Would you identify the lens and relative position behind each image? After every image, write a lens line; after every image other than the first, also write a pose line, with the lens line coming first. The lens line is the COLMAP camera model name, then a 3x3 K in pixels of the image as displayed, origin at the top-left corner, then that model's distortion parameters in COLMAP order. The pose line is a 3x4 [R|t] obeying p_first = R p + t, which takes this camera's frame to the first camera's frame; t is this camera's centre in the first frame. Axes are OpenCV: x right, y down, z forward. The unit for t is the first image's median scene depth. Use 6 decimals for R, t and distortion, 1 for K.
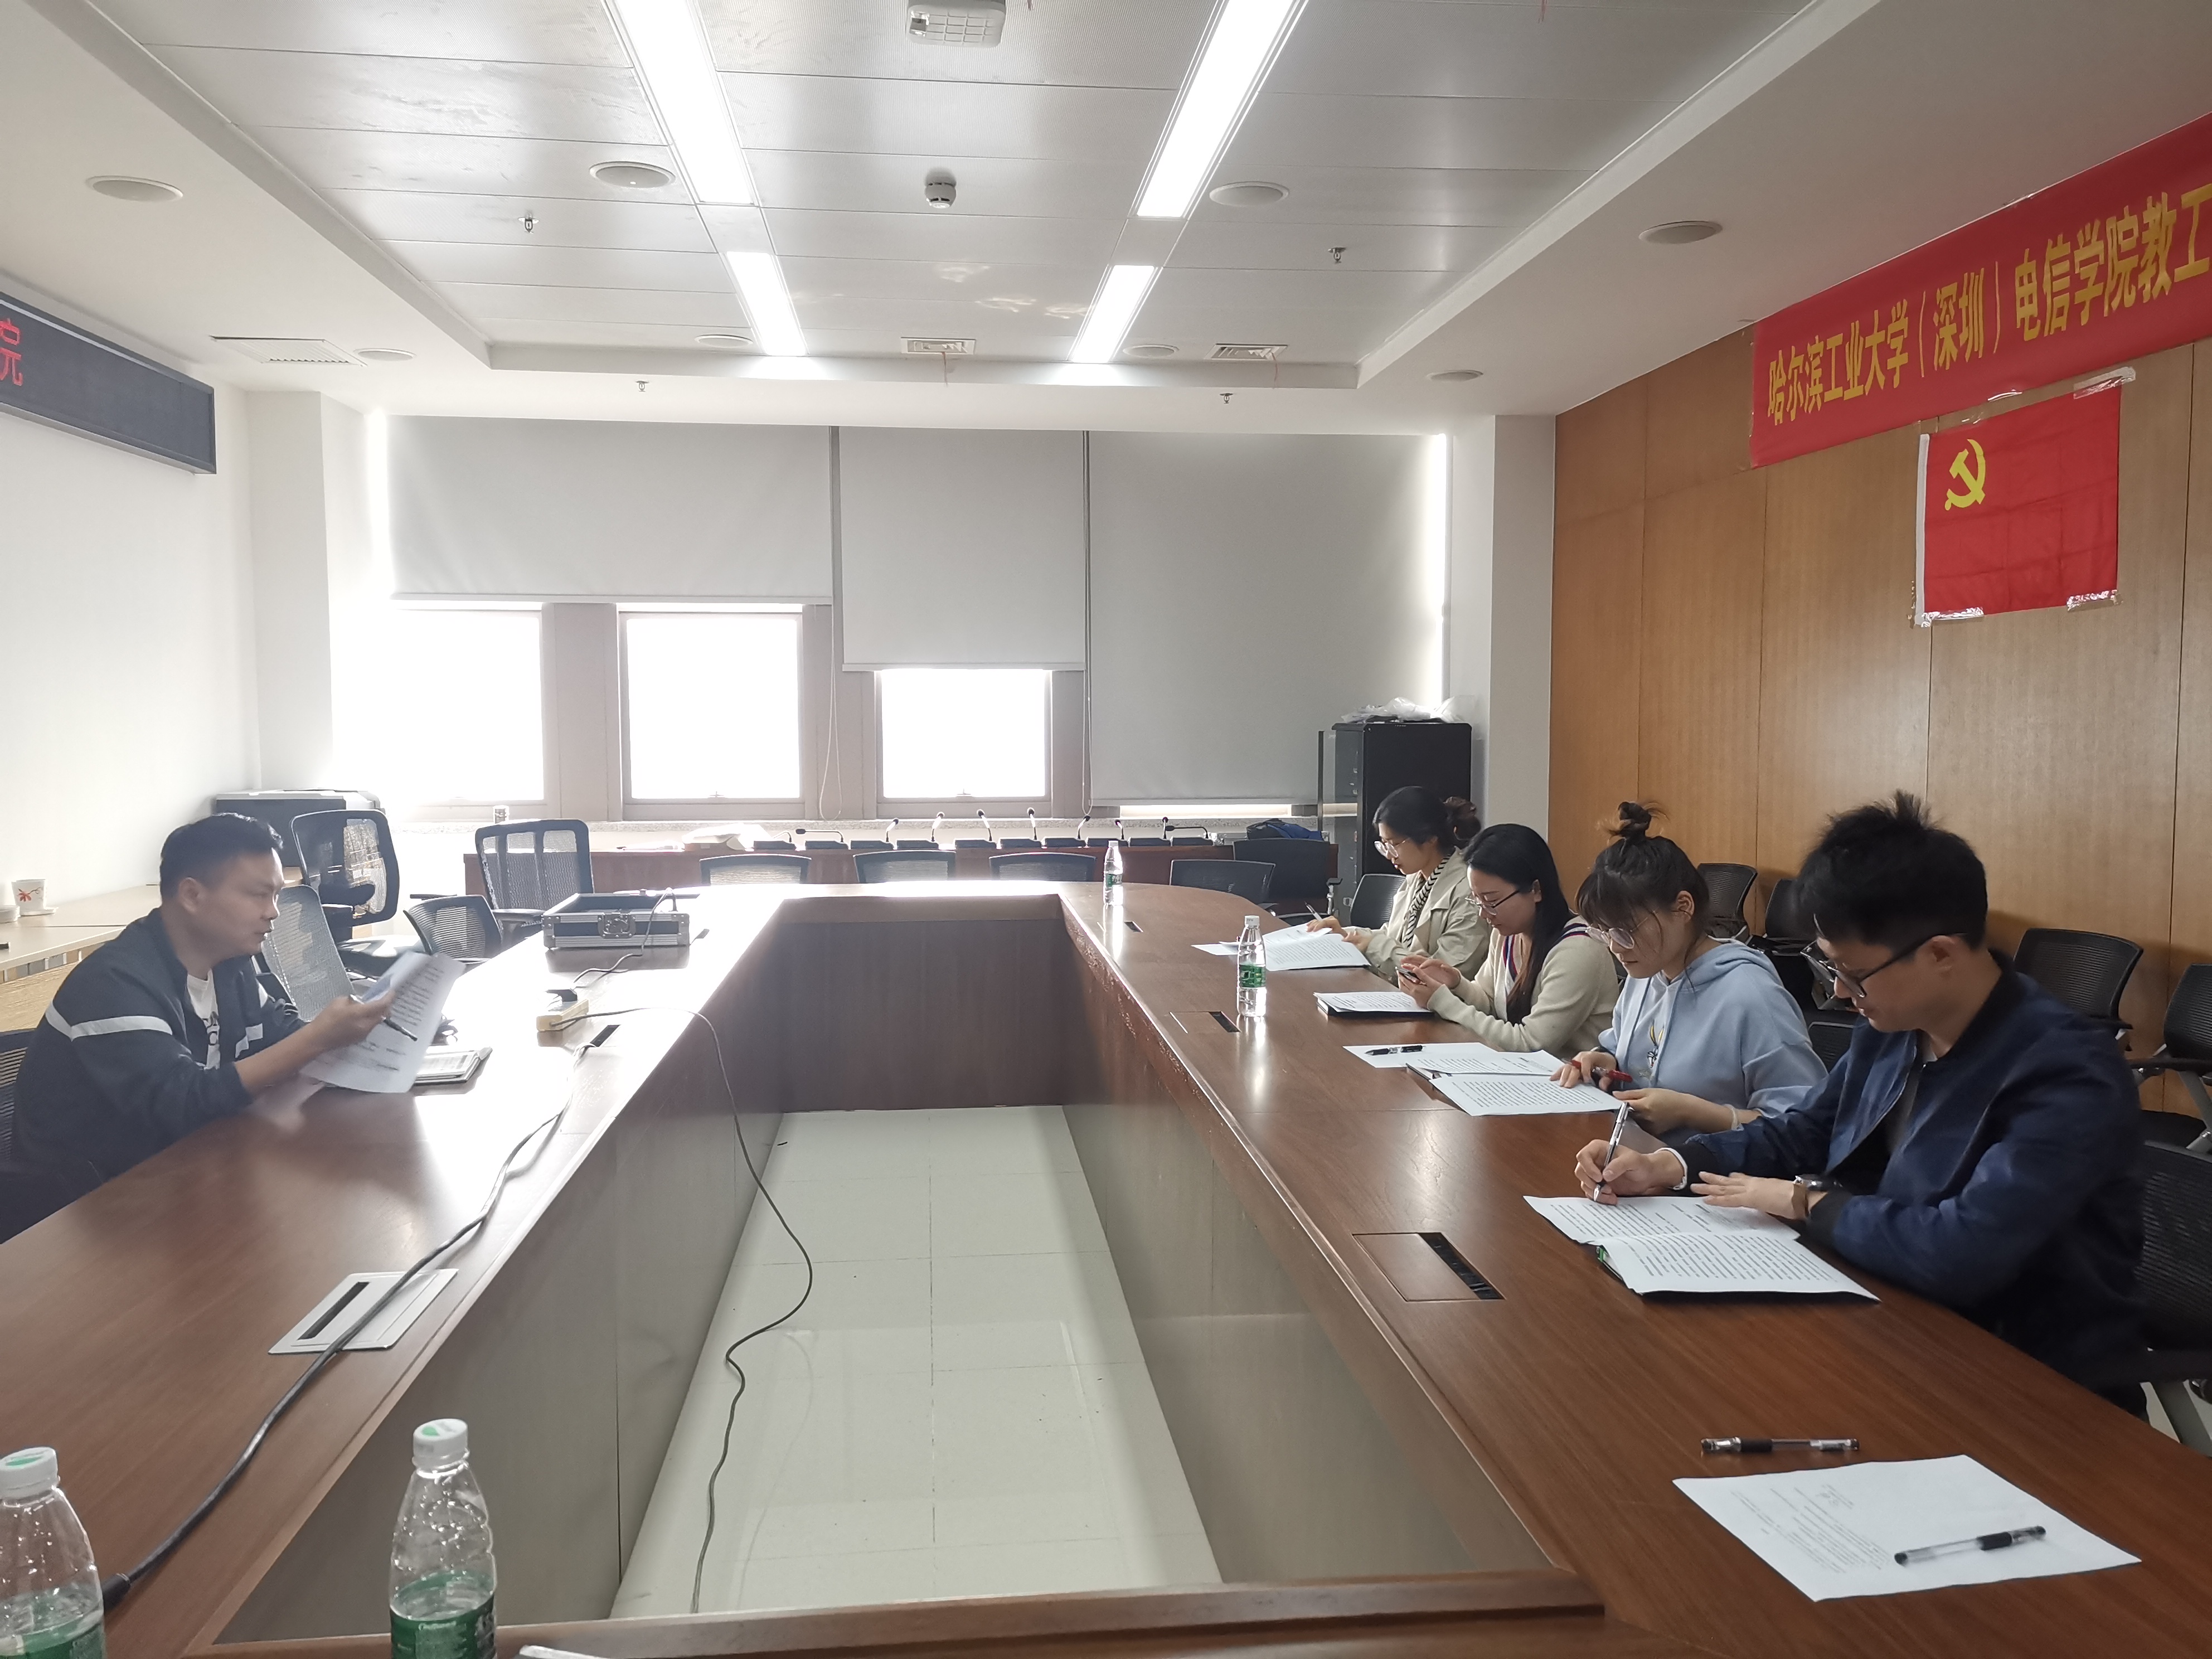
lens RADIAL K [[1695.0, 0, 1110.8], [0, 1695.0, 804.5], [0, 0, 1]] dist [0.005642, -0.005331]
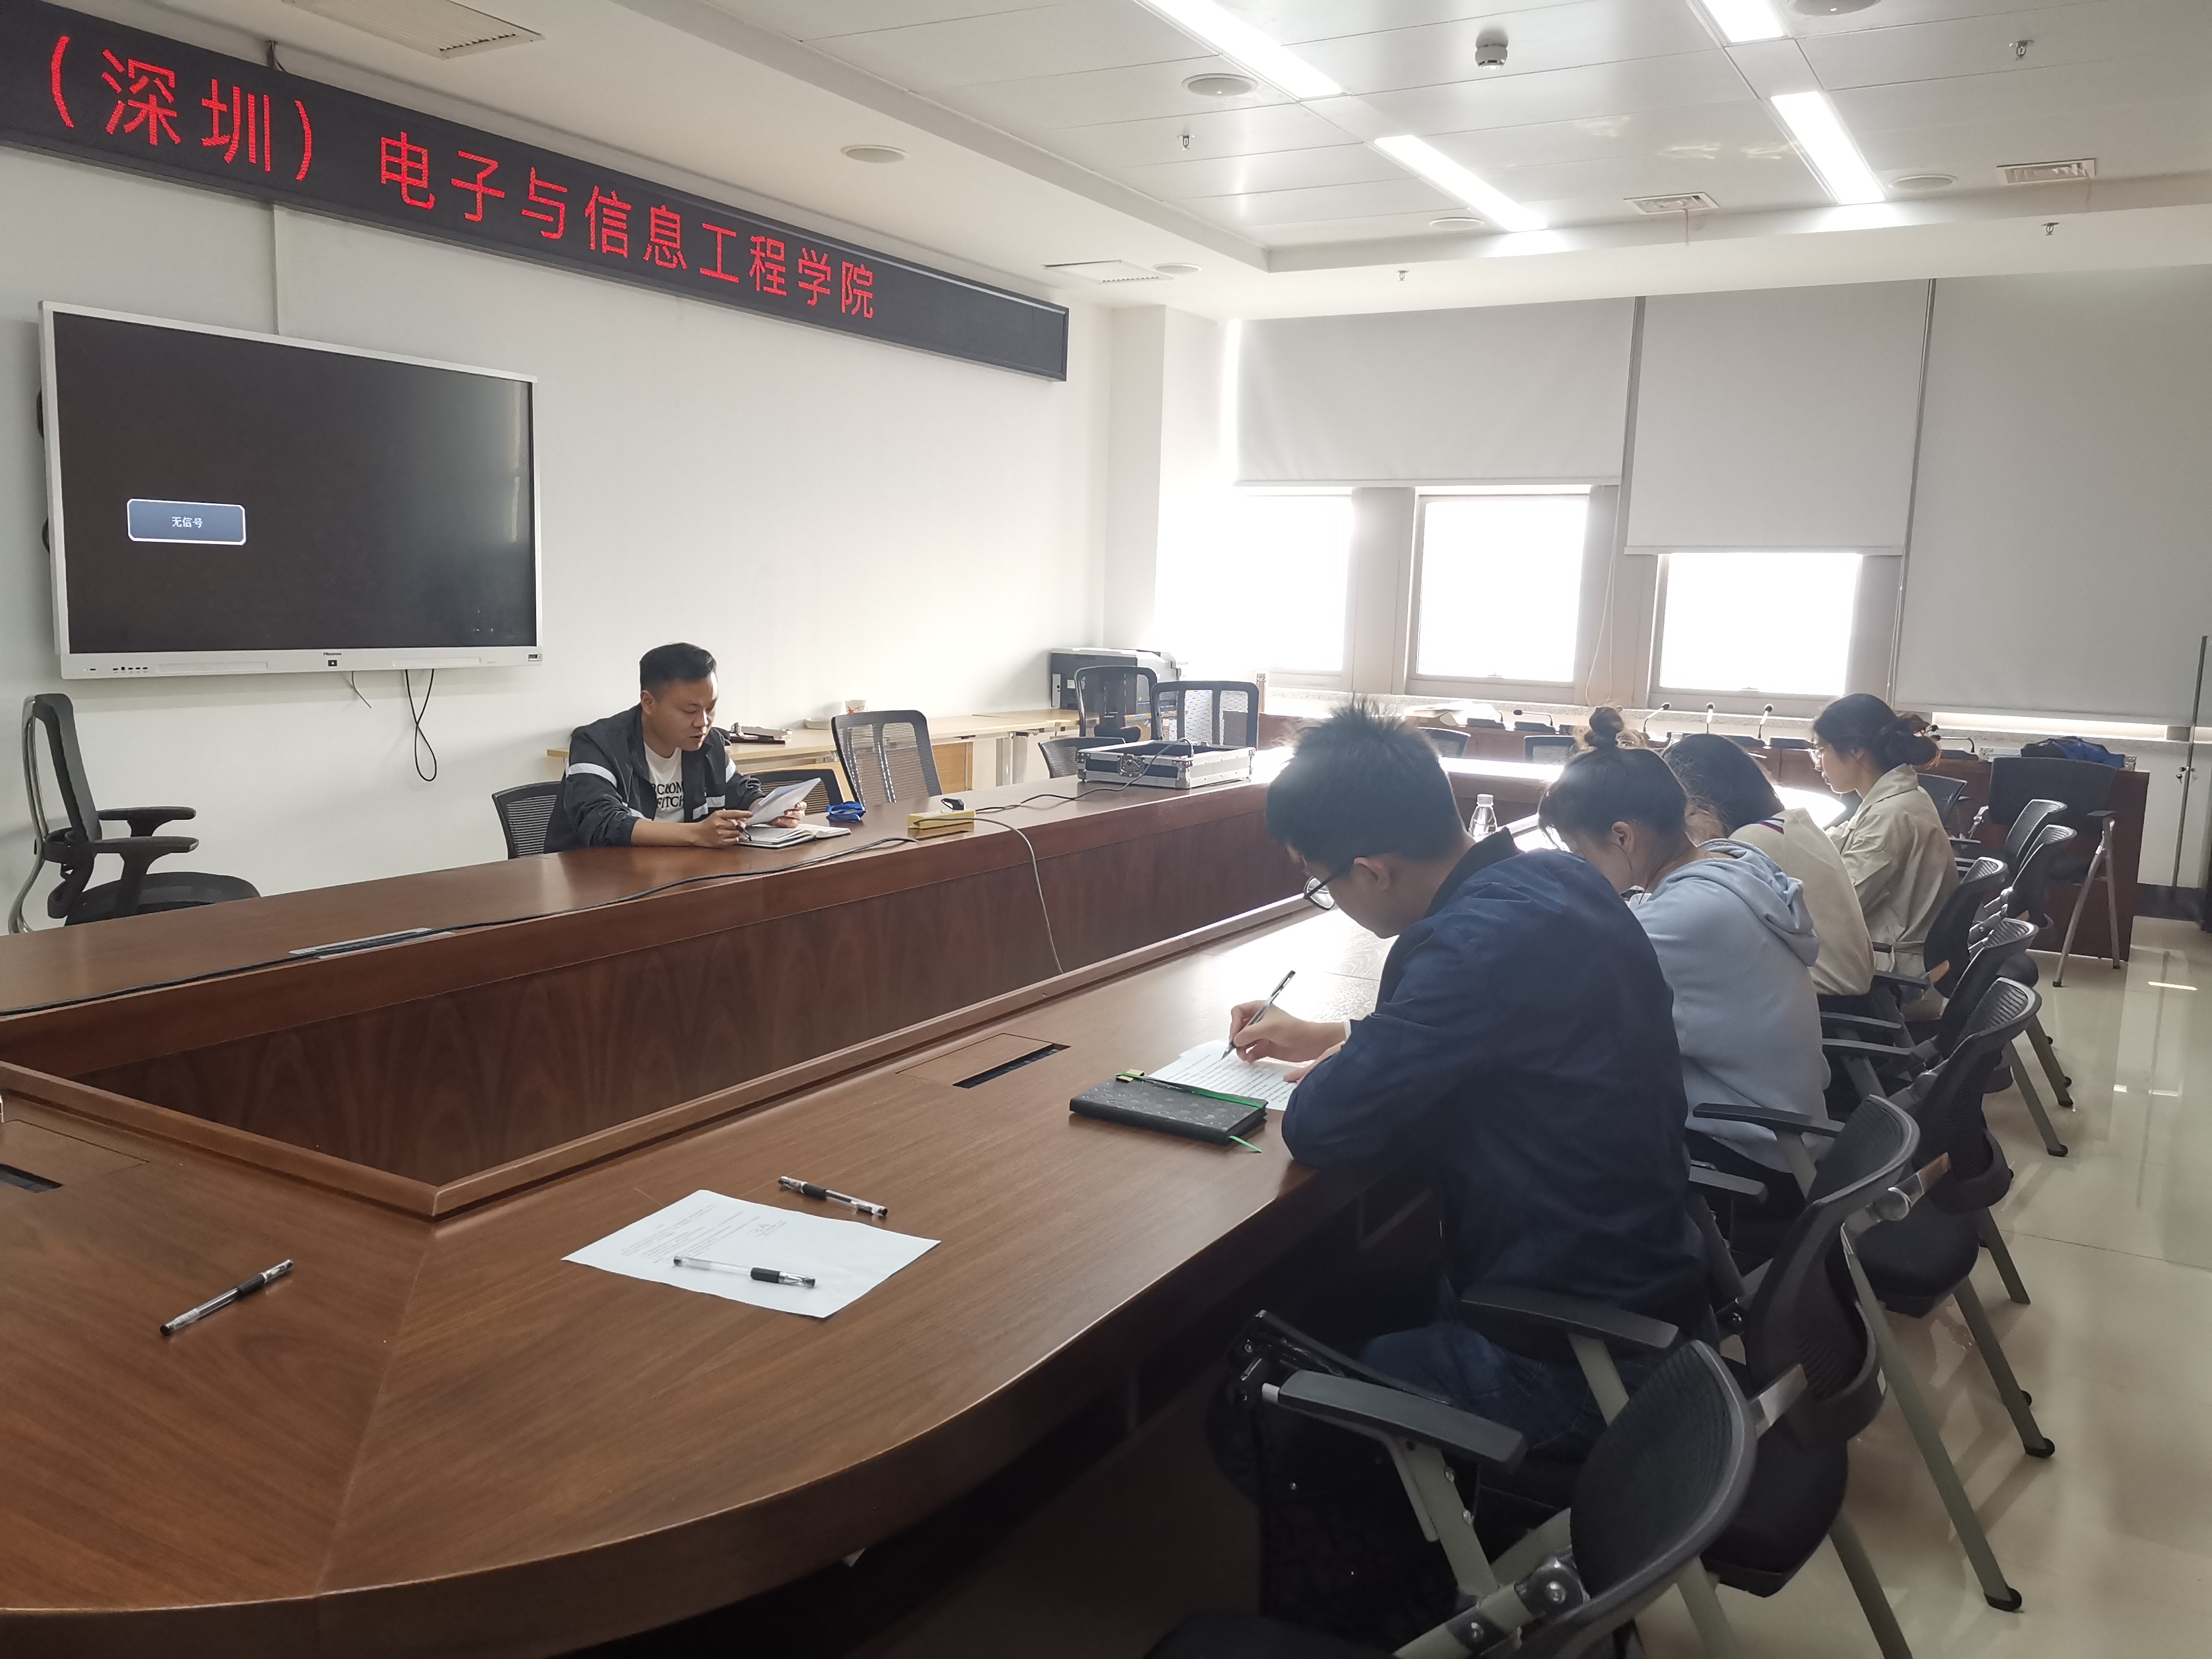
lens RADIAL K [[1683.5, 0, 1106.0], [0, 1683.5, 829.5], [0, 0, 1]] dist [0.098535, -0.152961]
pose [[0.795137, 0.110645, -0.596251, 0.232558], [-0.062858, 0.992956, 0.100437, -0.000904], [0.603164, -0.042382, 0.796490, 0.037011]]
